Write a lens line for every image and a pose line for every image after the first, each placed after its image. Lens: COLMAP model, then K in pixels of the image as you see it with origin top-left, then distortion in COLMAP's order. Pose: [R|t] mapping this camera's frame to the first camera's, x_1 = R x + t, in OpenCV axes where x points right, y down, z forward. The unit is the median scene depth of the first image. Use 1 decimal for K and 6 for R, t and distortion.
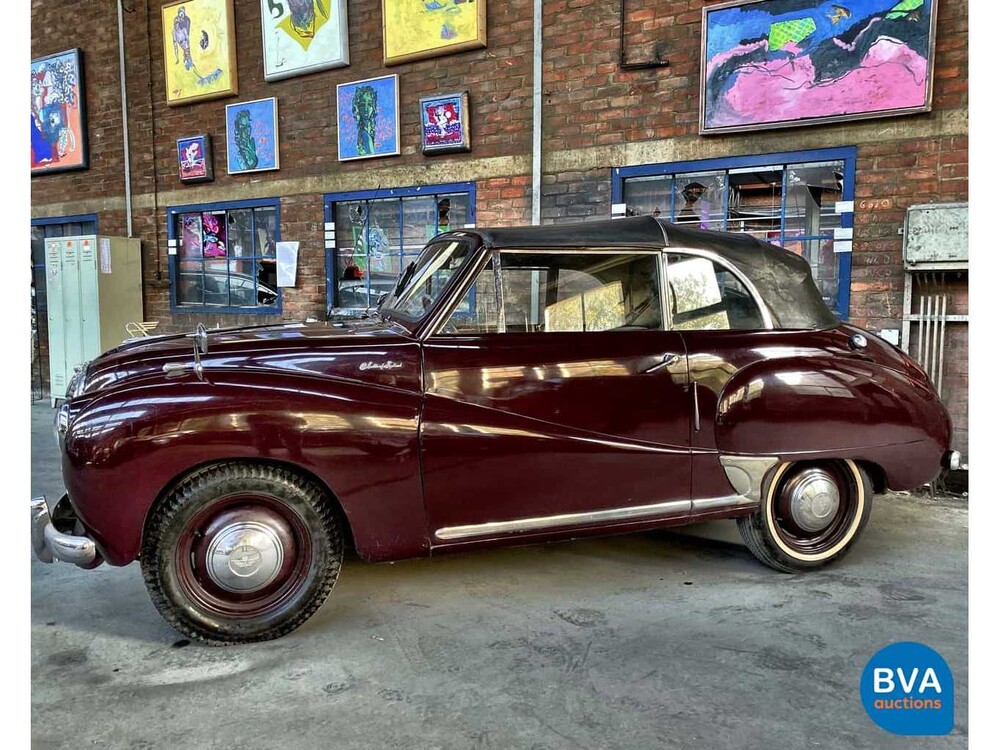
lens RADIAL K [[763.3, 0, 497.7], [0, 763.3, 378.0], [0, 0, 1]] dist [0.016534, -0.014857]
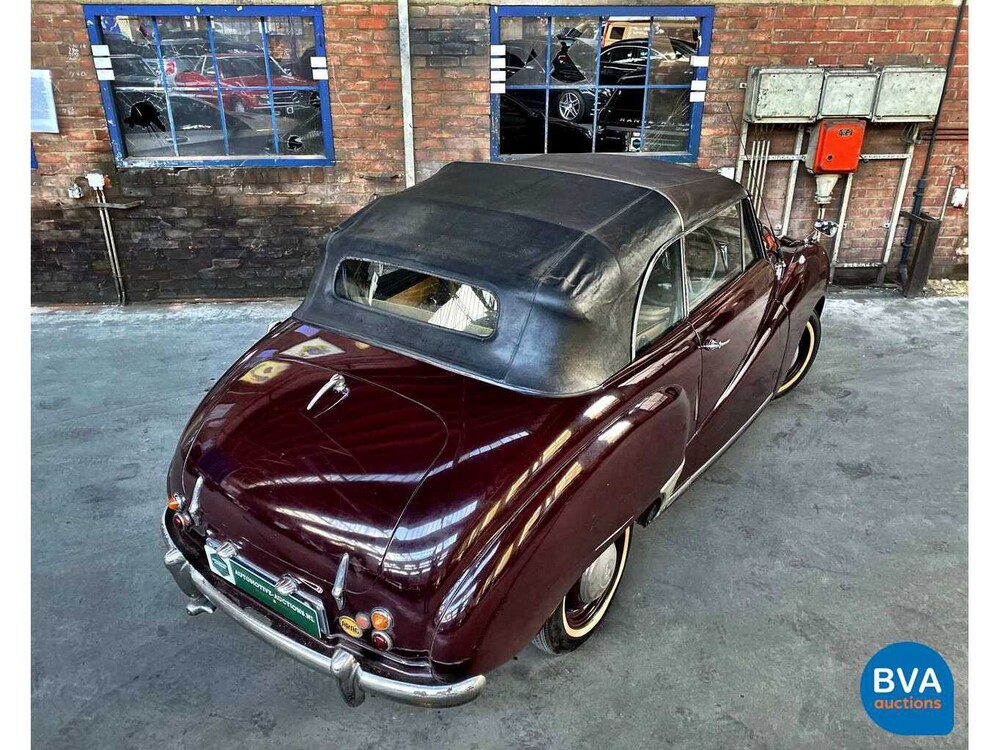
lens RADIAL K [[763.3, 0, 501.5], [0, 763.3, 372.8], [0, 0, 1]] dist [0.016534, -0.014857]
pose [[0.829273, -0.242225, 0.503621, -0.508259], [0.054586, 0.931983, 0.358369, -0.217196], [-0.556172, -0.269695, 0.786090, 0.122289]]
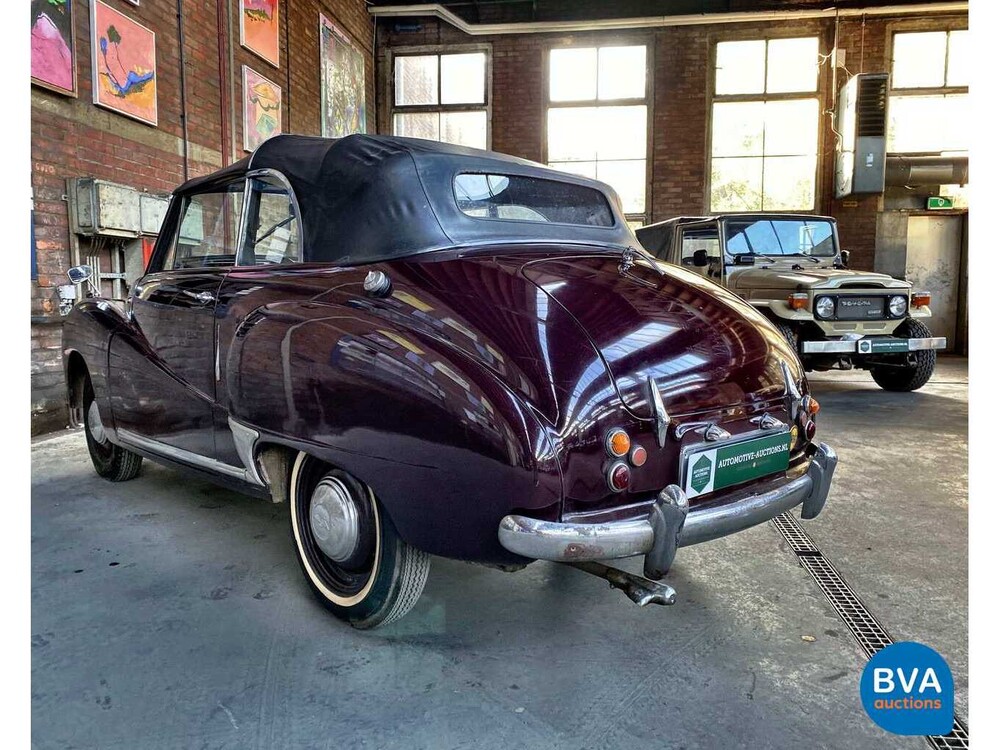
lens RADIAL K [[763.3, 0, 500.7], [0, 763.3, 373.1], [0, 0, 1]] dist [0.016534, -0.014857]
pose [[-0.377453, -0.104607, 0.920101, -0.759278], [0.086573, 0.985261, 0.147529, -0.046451], [-0.921973, 0.135341, -0.362834, 0.828454]]
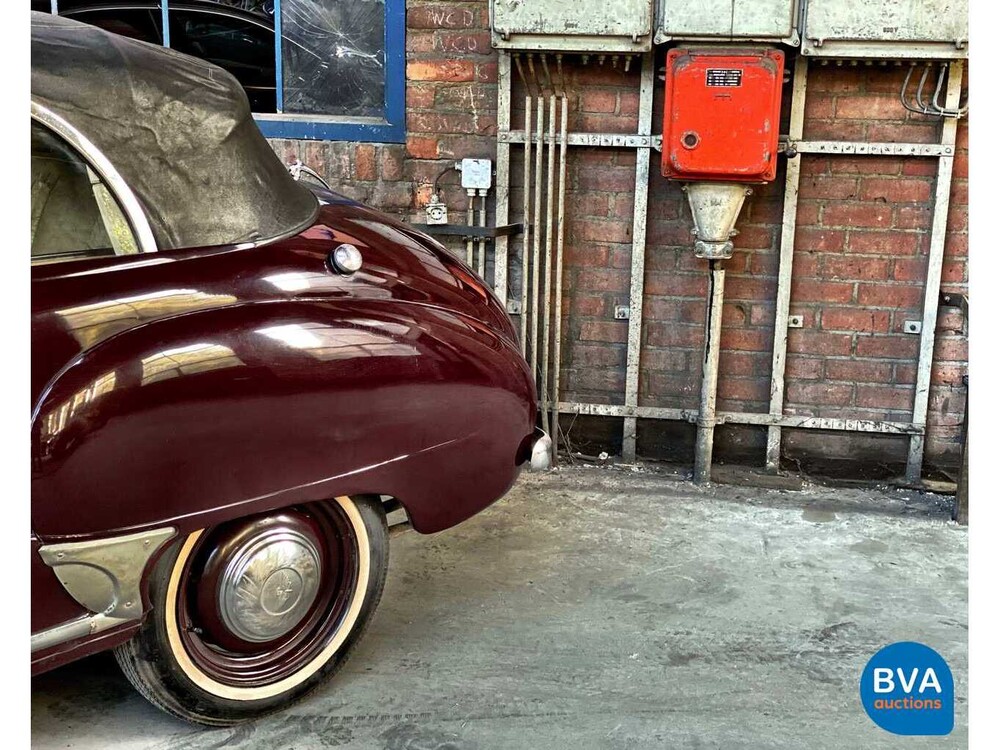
lens RADIAL K [[1475.9, 0, 475.5], [0, 1475.9, 366.2], [0, 0, 1]] dist [0.126219, 0.000000]
pose [[0.931815, -0.083678, 0.353156, 0.143153], [0.019713, 0.983291, 0.180971, -0.104630], [-0.362399, -0.161669, 0.917895, 0.055264]]
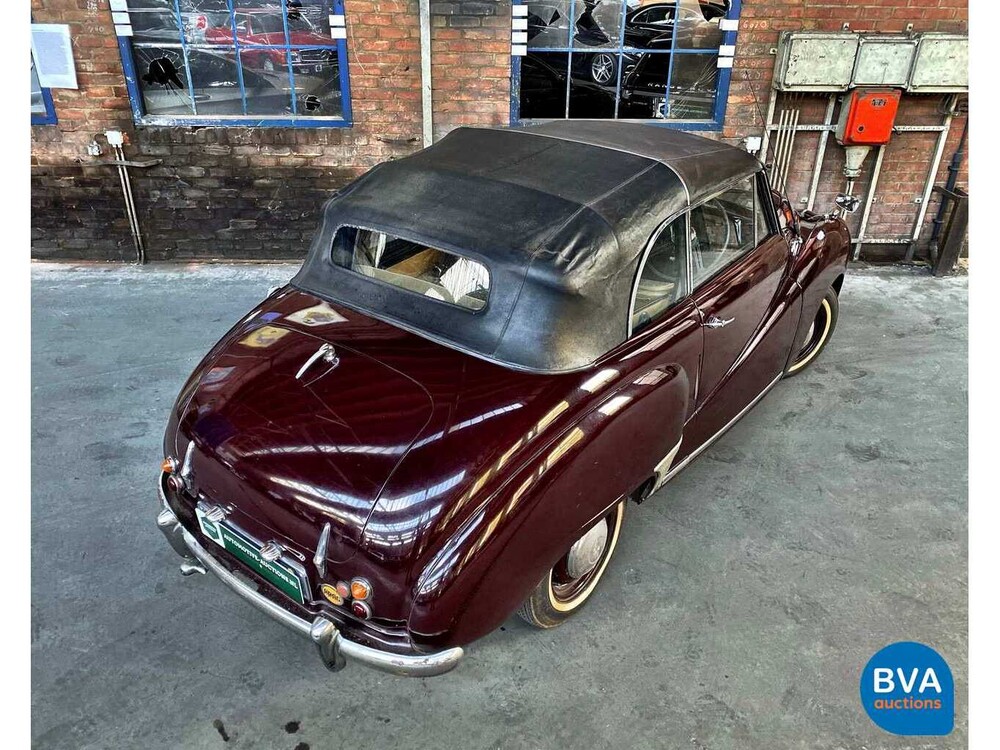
lens RADIAL K [[763.3, 0, 502.7], [0, 763.3, 374.9], [0, 0, 1]] dist [0.016534, -0.014857]
pose [[0.853616, -0.240792, 0.461907, -0.483266], [0.040890, 0.914983, 0.401415, -0.219776], [-0.519295, -0.323767, 0.790891, 0.114463]]
